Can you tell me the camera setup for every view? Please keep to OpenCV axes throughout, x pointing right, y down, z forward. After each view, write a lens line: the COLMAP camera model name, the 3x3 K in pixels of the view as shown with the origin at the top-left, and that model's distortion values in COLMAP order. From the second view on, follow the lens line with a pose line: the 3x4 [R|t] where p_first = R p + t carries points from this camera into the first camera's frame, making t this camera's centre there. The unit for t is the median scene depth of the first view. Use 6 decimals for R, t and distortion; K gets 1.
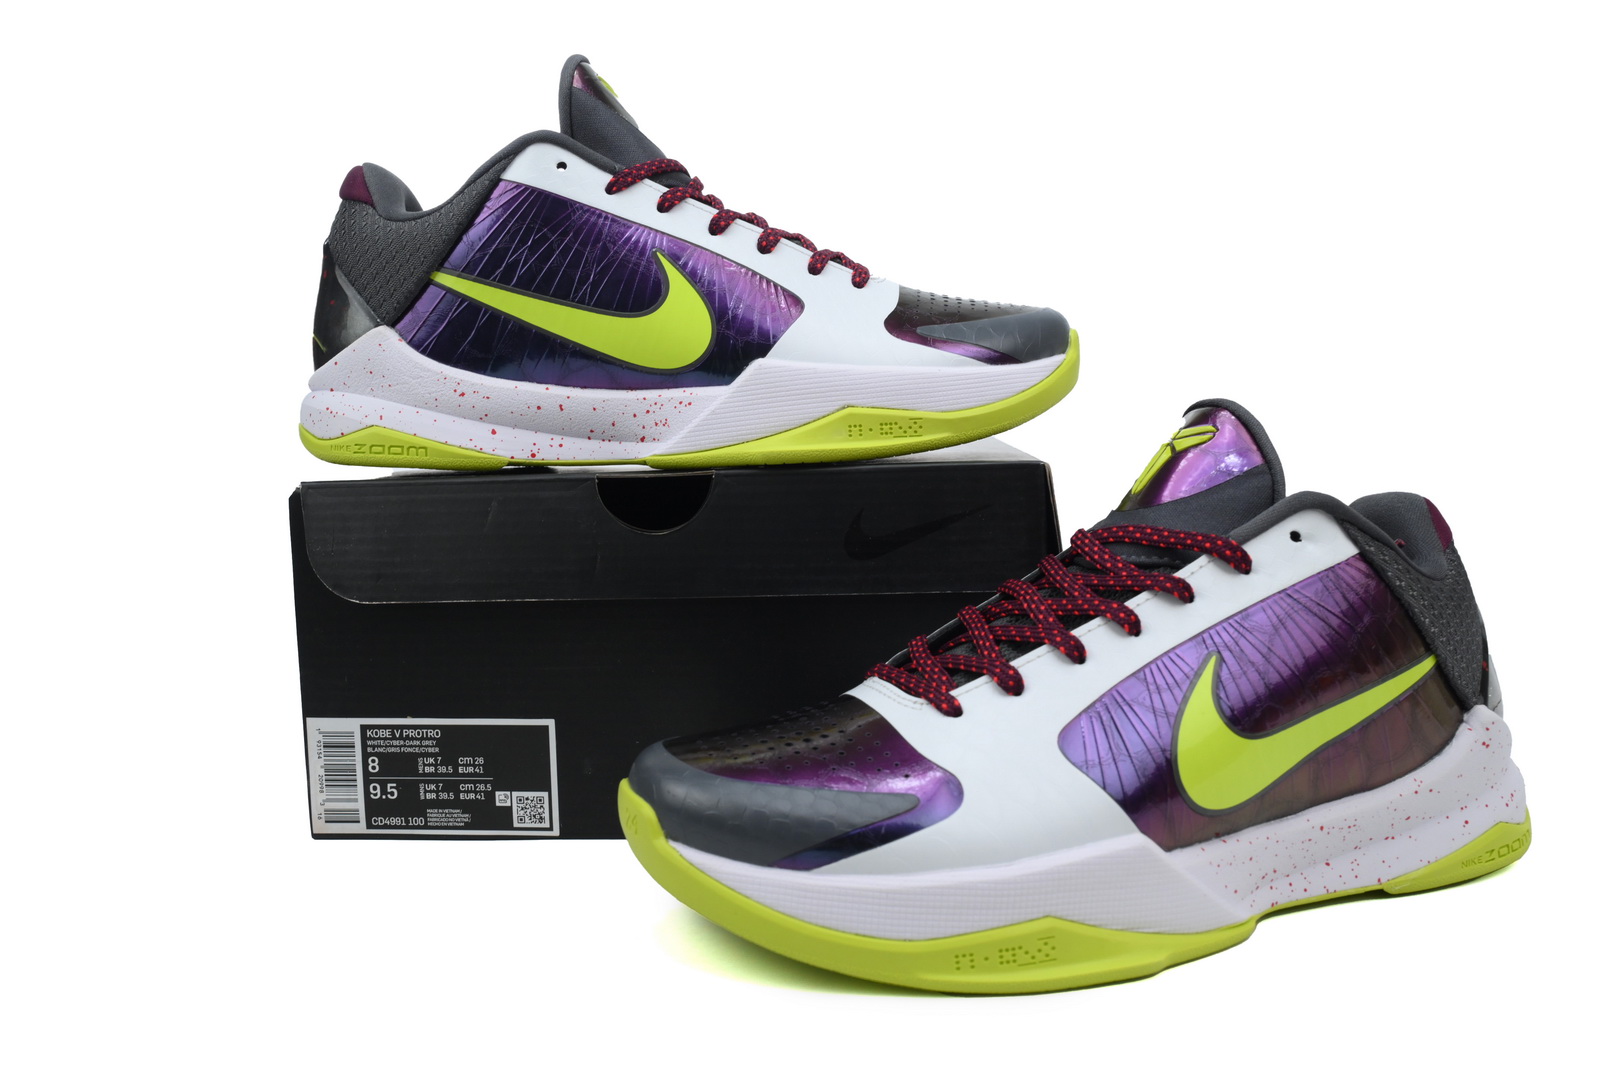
lens RADIAL K [[1419.6, 0, 810.0], [0, 1419.6, 540.0], [0, 0, 1]] dist [0.005473, -0.012183]
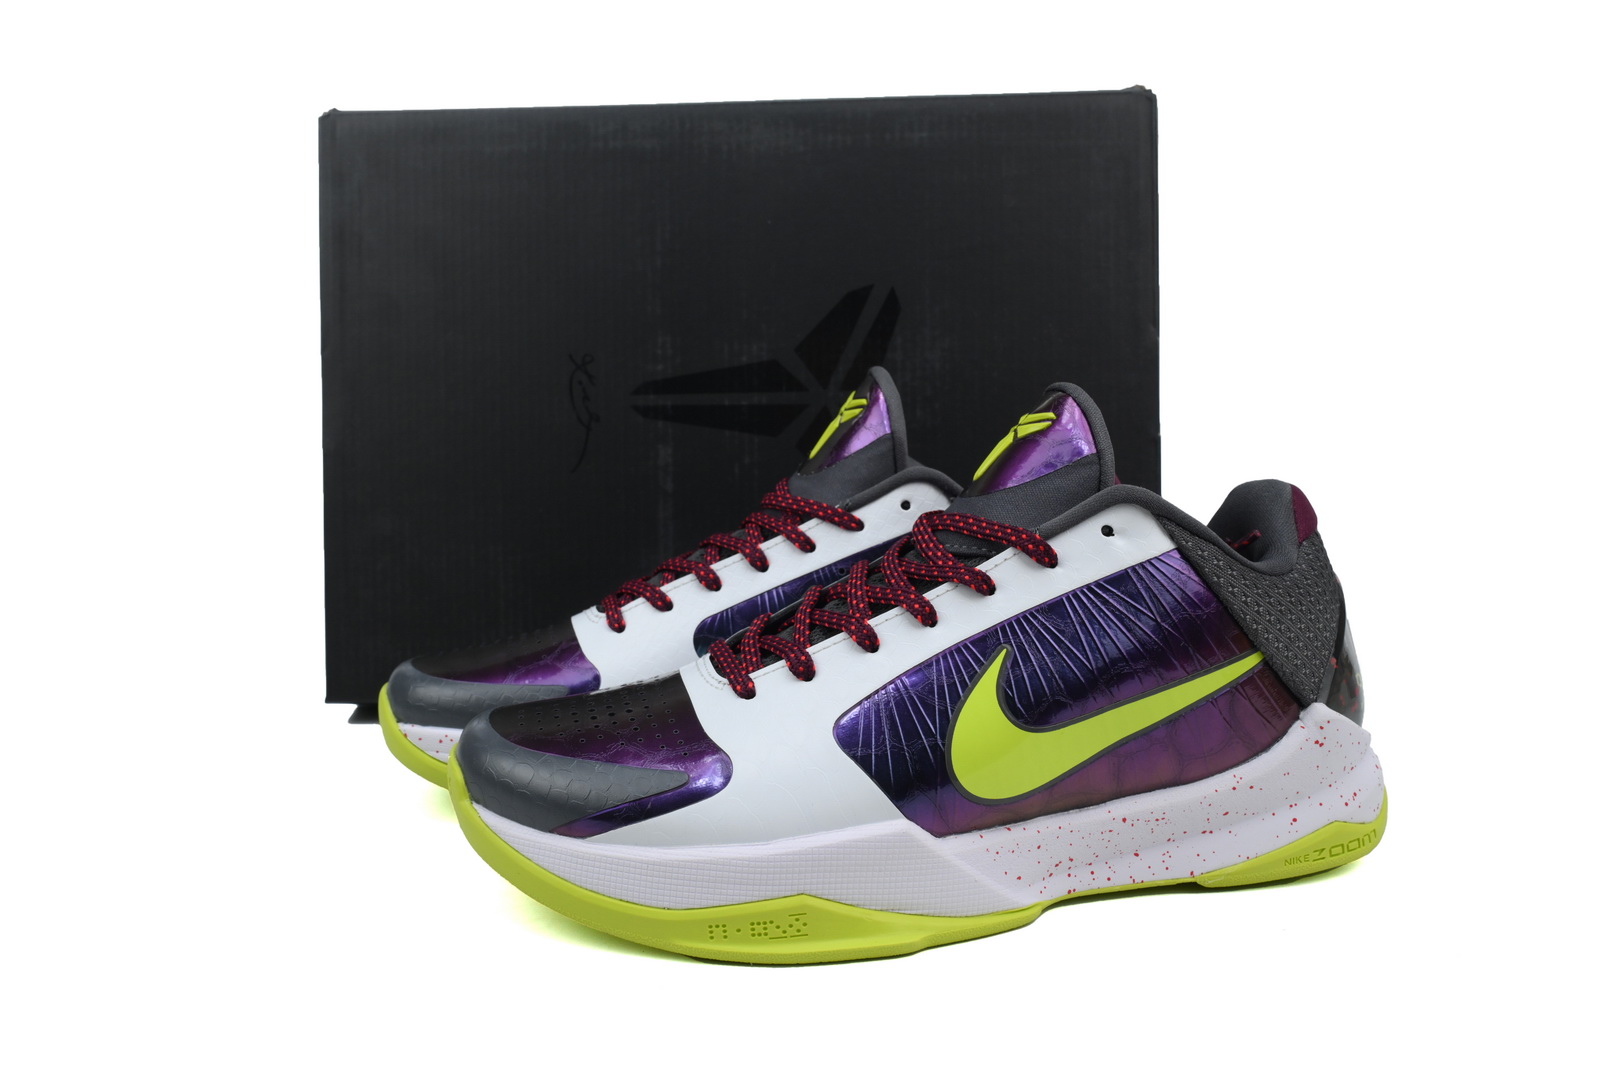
lens RADIAL K [[1419.6, 0, 810.0], [0, 1419.6, 540.0], [0, 0, 1]] dist [0.005473, -0.012183]
pose [[0.987987, 0.023936, -0.152672, 0.295890], [-0.015210, 0.998197, 0.058070, -0.052579], [0.153786, -0.055050, 0.986569, -0.020871]]
